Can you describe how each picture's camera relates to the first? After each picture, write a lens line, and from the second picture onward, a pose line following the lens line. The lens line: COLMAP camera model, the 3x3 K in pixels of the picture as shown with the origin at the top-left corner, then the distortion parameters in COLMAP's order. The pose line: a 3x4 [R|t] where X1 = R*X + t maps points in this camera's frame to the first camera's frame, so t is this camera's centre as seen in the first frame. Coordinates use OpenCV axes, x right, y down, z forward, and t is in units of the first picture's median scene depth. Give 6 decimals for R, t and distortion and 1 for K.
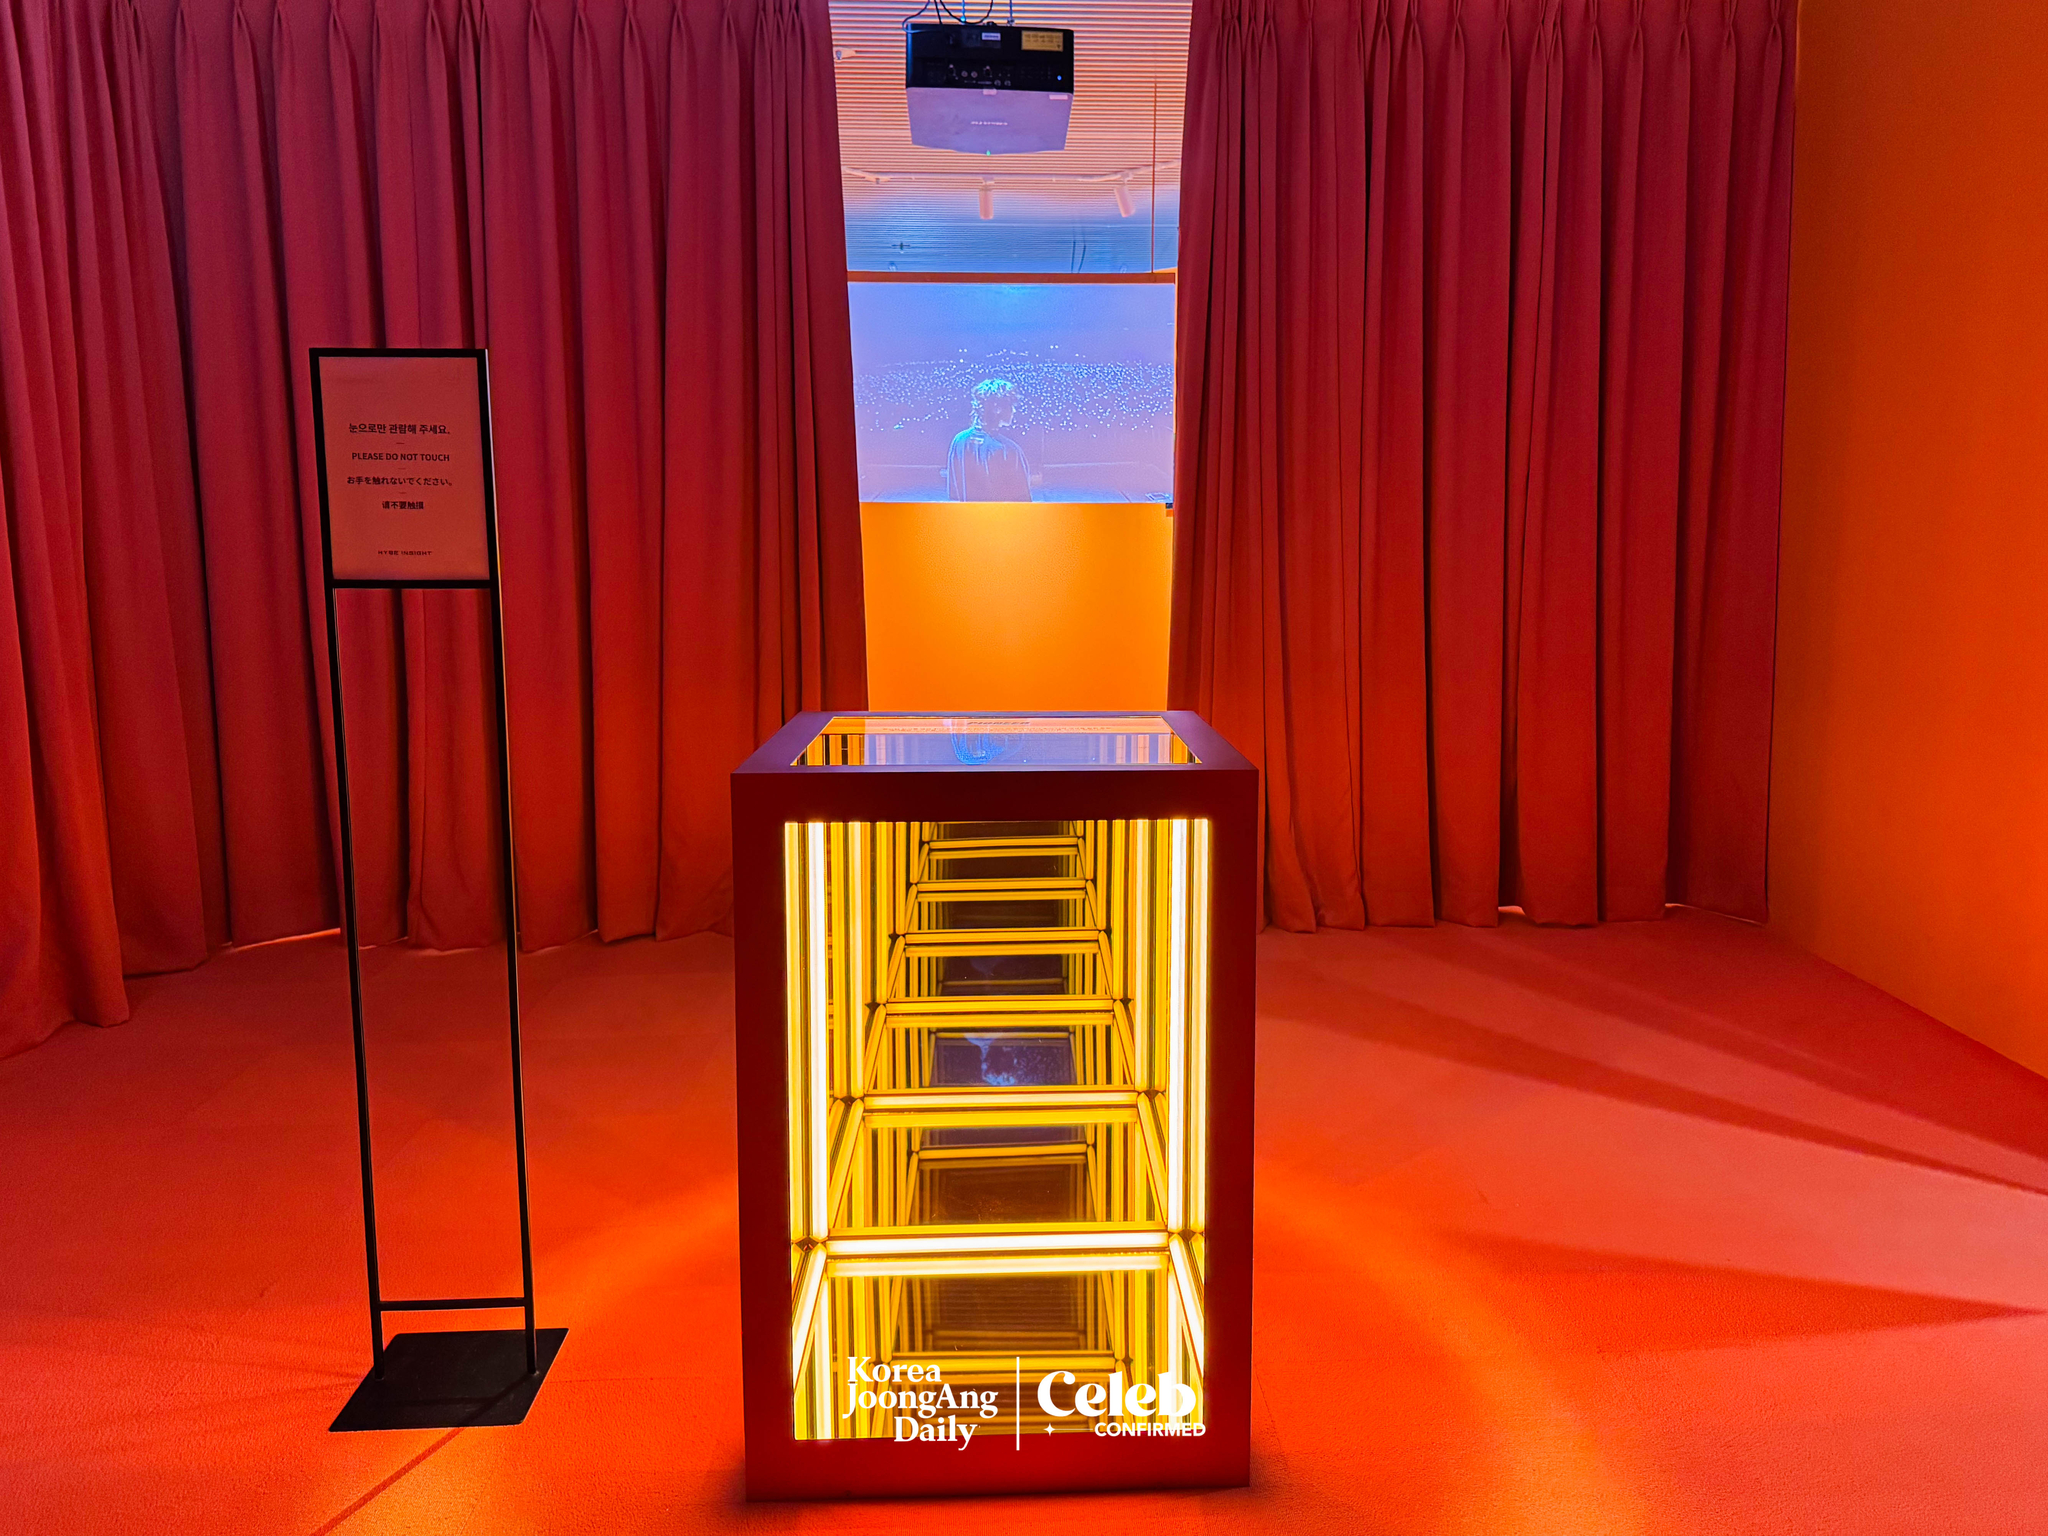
lens RADIAL K [[1542.5, 0, 1024.8], [0, 1542.5, 674.0], [0, 0, 1]] dist [0.026589, -0.007568]
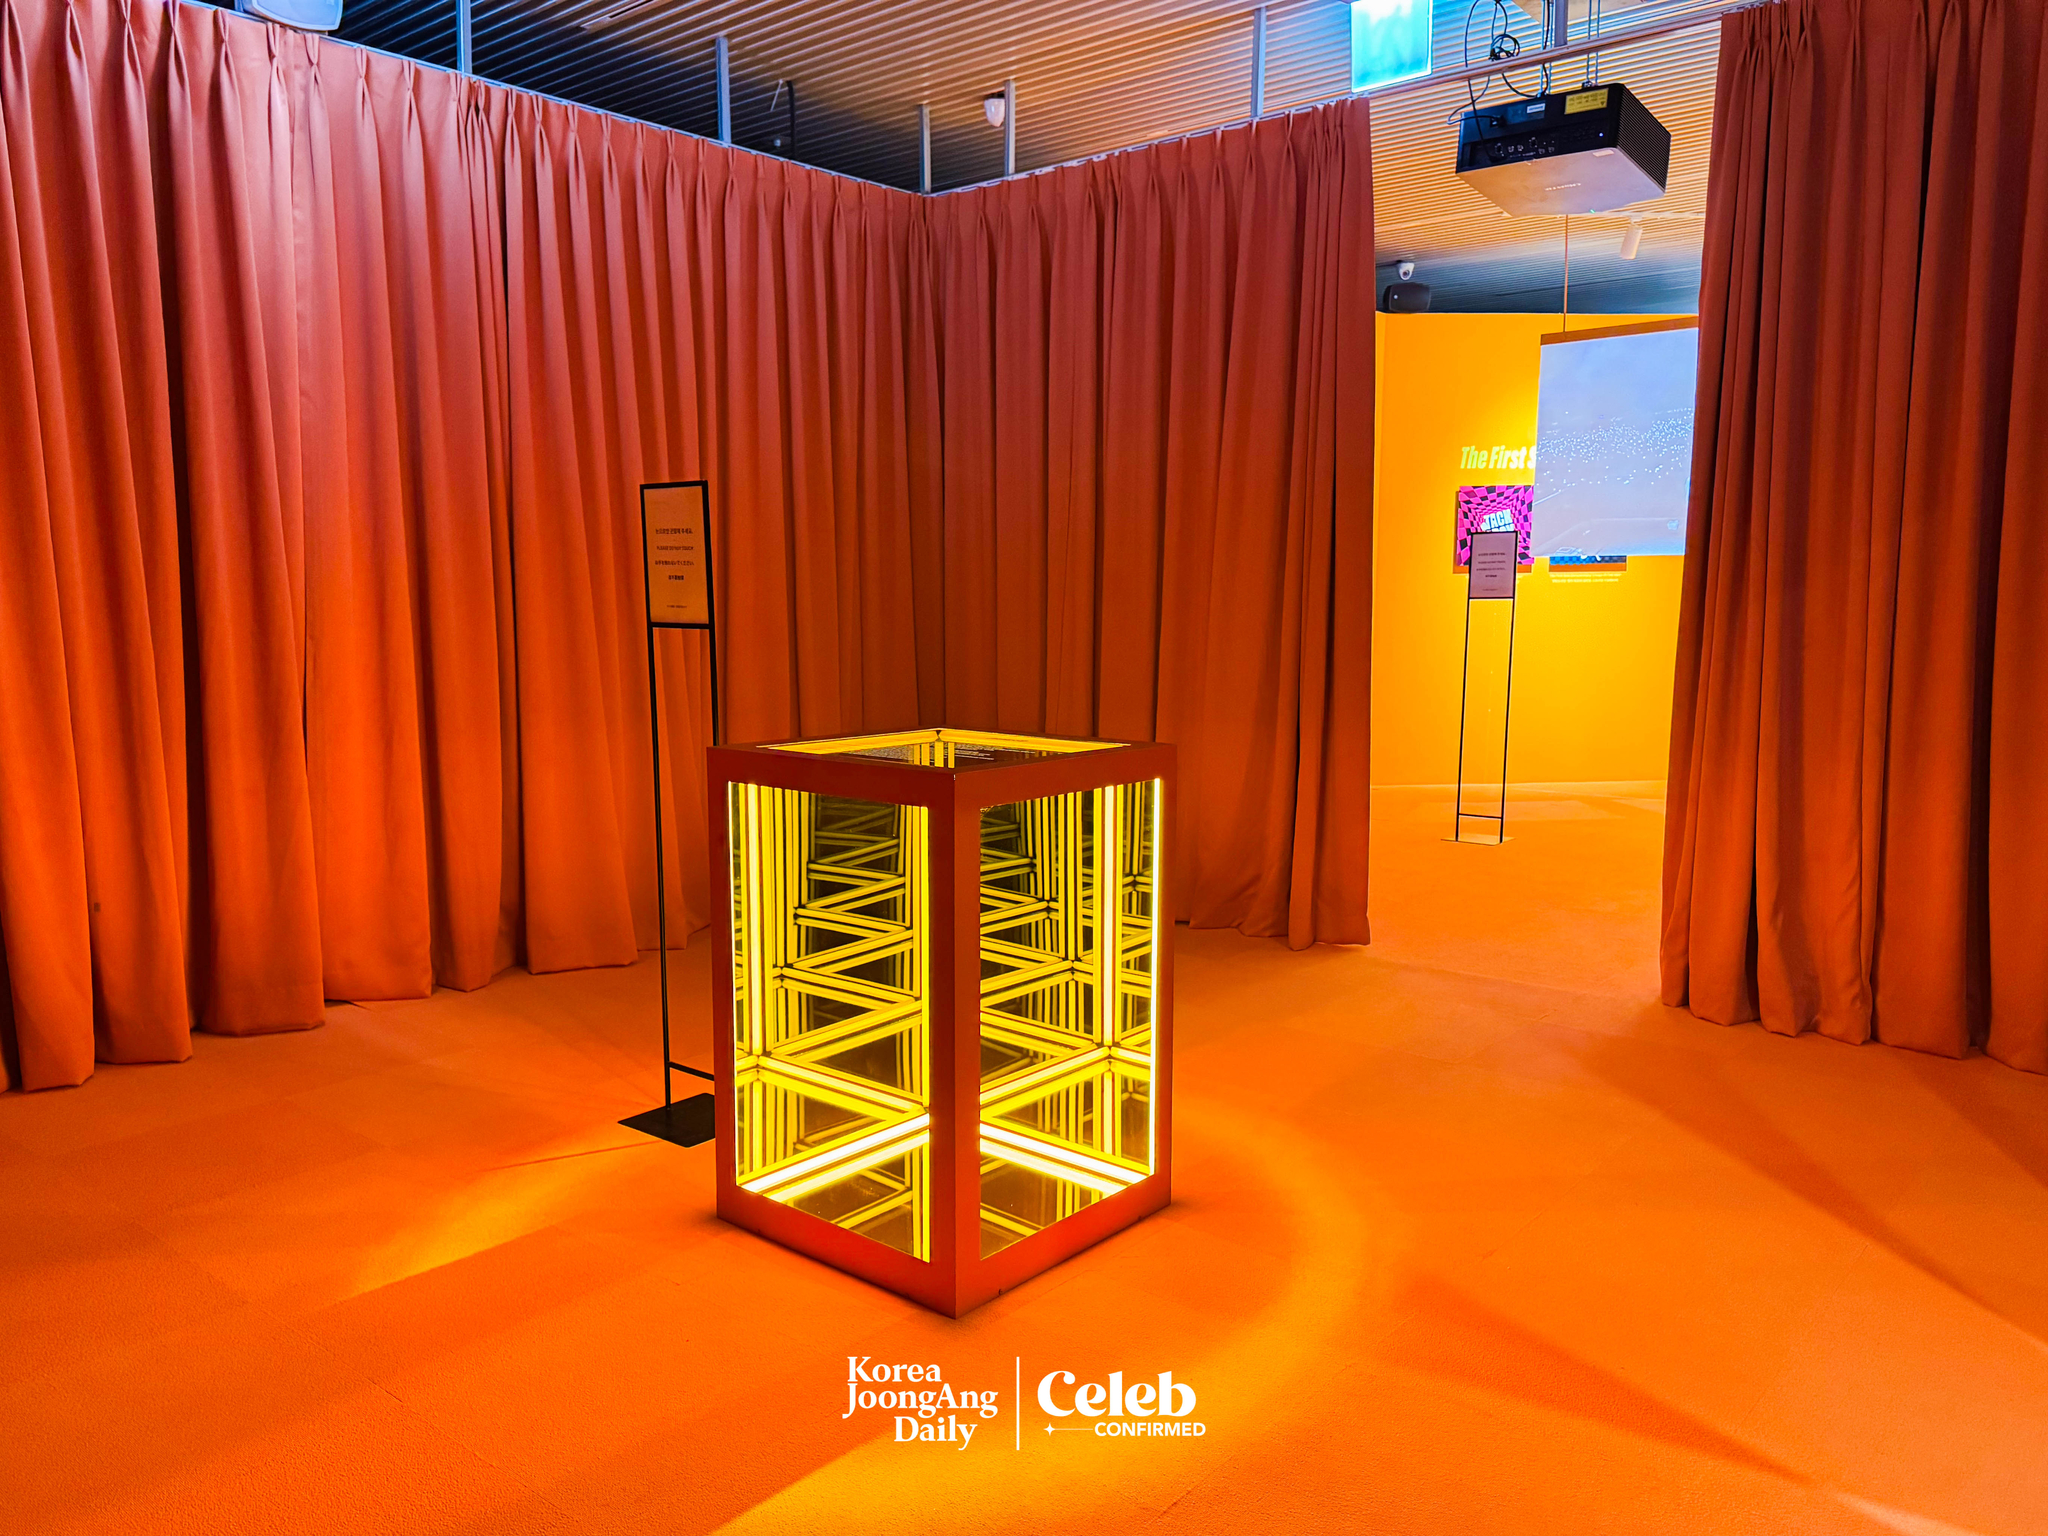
lens RADIAL K [[1527.8, 0, 1022.9], [0, 1527.8, 757.4], [0, 0, 1]] dist [0.069416, -0.080977]
pose [[0.734288, 0.073229, -0.674877, 0.465525], [-0.062773, 0.997230, 0.039908, -0.003284], [0.675929, 0.013060, 0.736851, 0.023577]]
